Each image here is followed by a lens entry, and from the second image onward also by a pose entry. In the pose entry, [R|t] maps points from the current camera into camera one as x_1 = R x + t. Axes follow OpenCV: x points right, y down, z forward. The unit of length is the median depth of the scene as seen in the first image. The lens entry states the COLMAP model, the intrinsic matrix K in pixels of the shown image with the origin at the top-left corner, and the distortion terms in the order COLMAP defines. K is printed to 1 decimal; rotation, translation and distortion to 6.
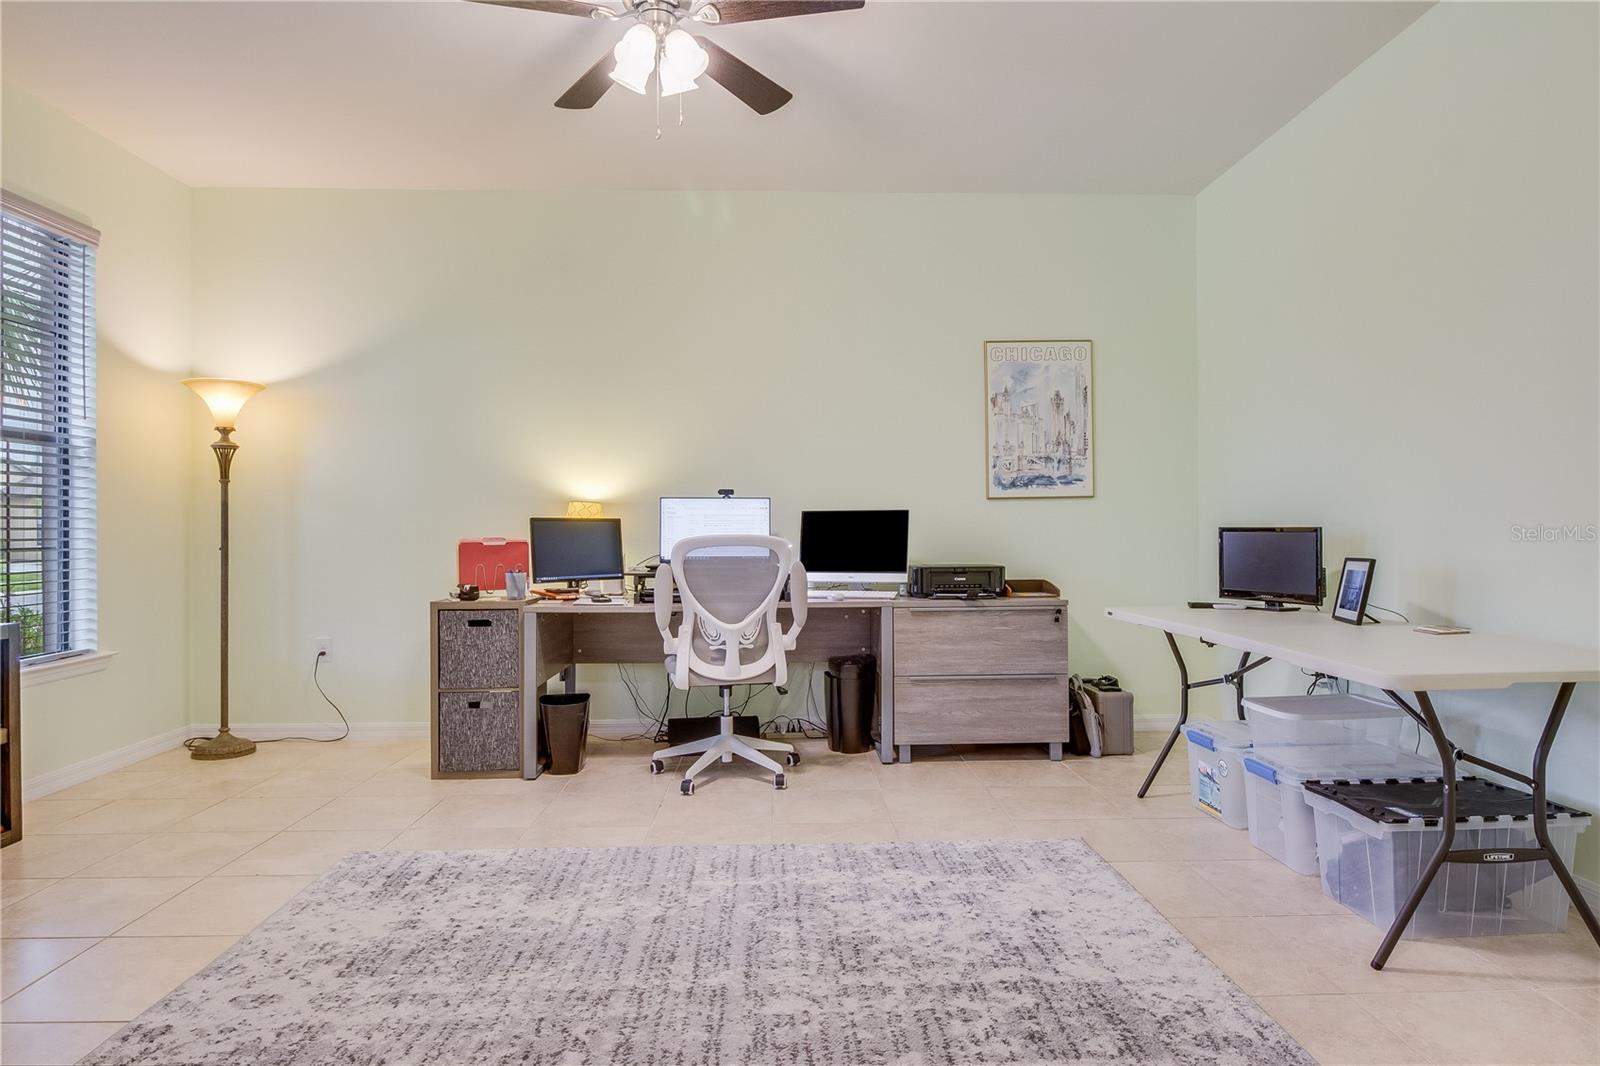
lens RADIAL K [[917.6, 0, 802.1], [0, 917.6, 527.4], [0, 0, 1]] dist [-0.007728, -0.000493]
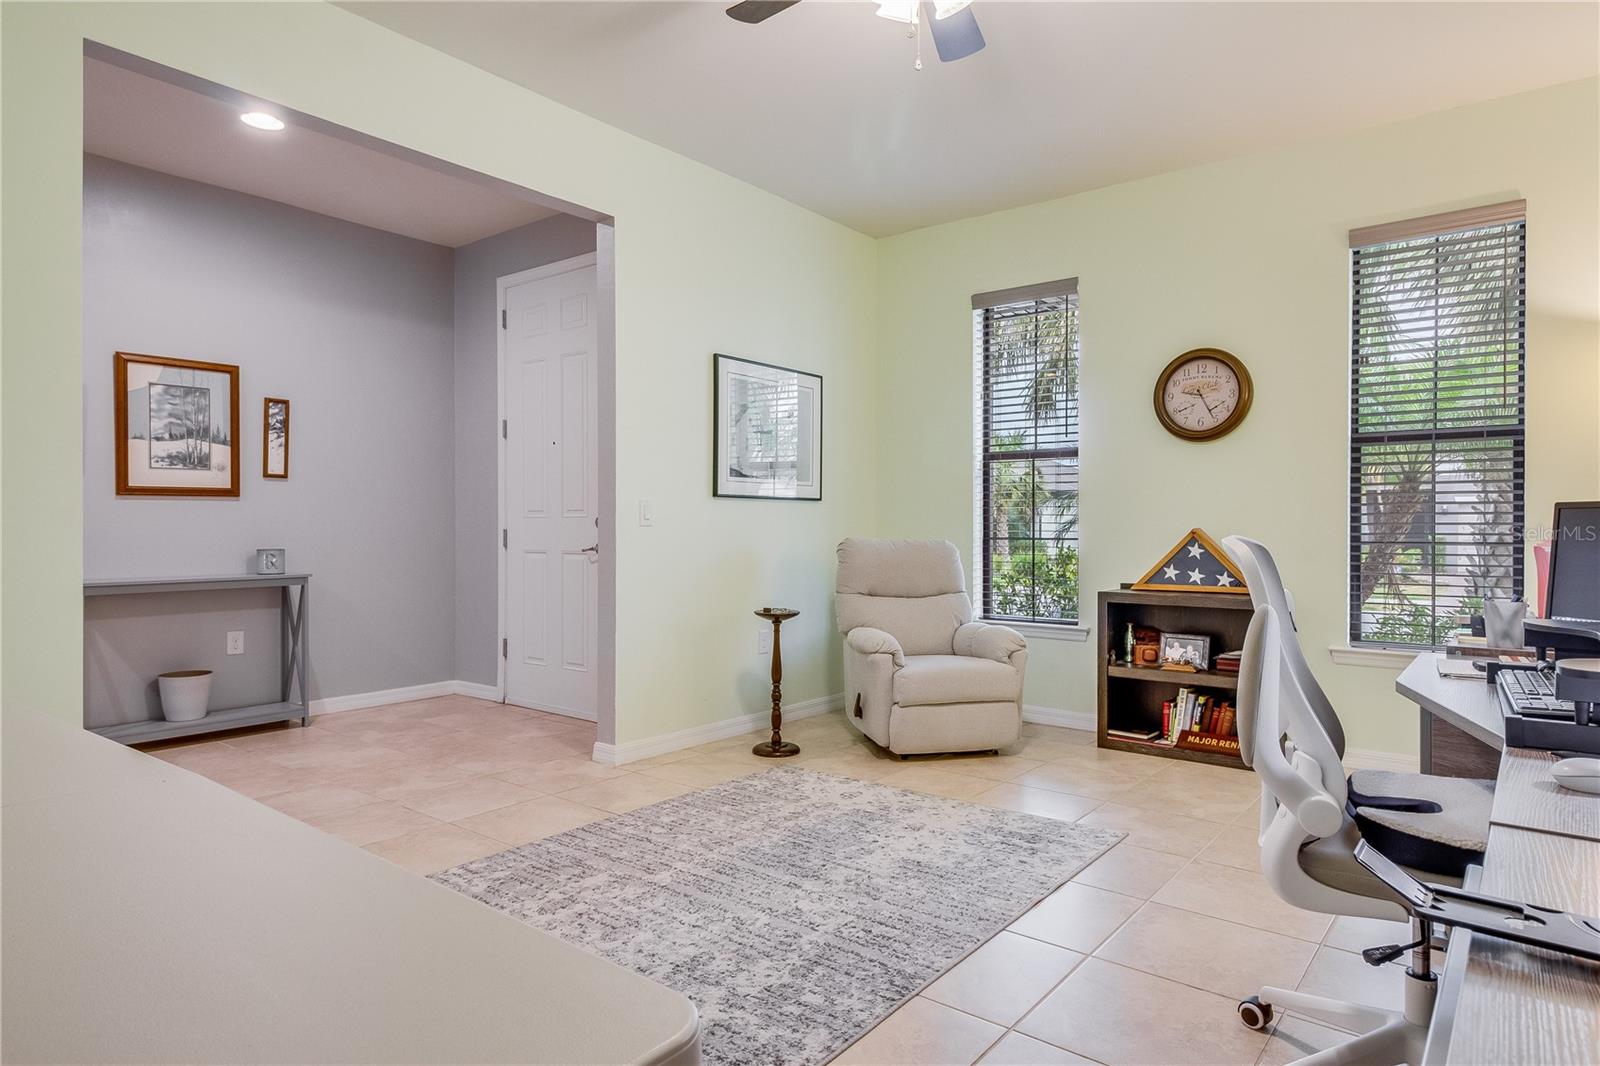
lens RADIAL K [[917.6, 0, 800.2], [0, 917.6, 529.6], [0, 0, 1]] dist [-0.007728, -0.000493]
pose [[-0.632155, 0.004588, -0.774829, 0.688652], [-0.002360, 0.999966, 0.007847, 0.003139], [0.774839, 0.006790, -0.632123, 1.732493]]
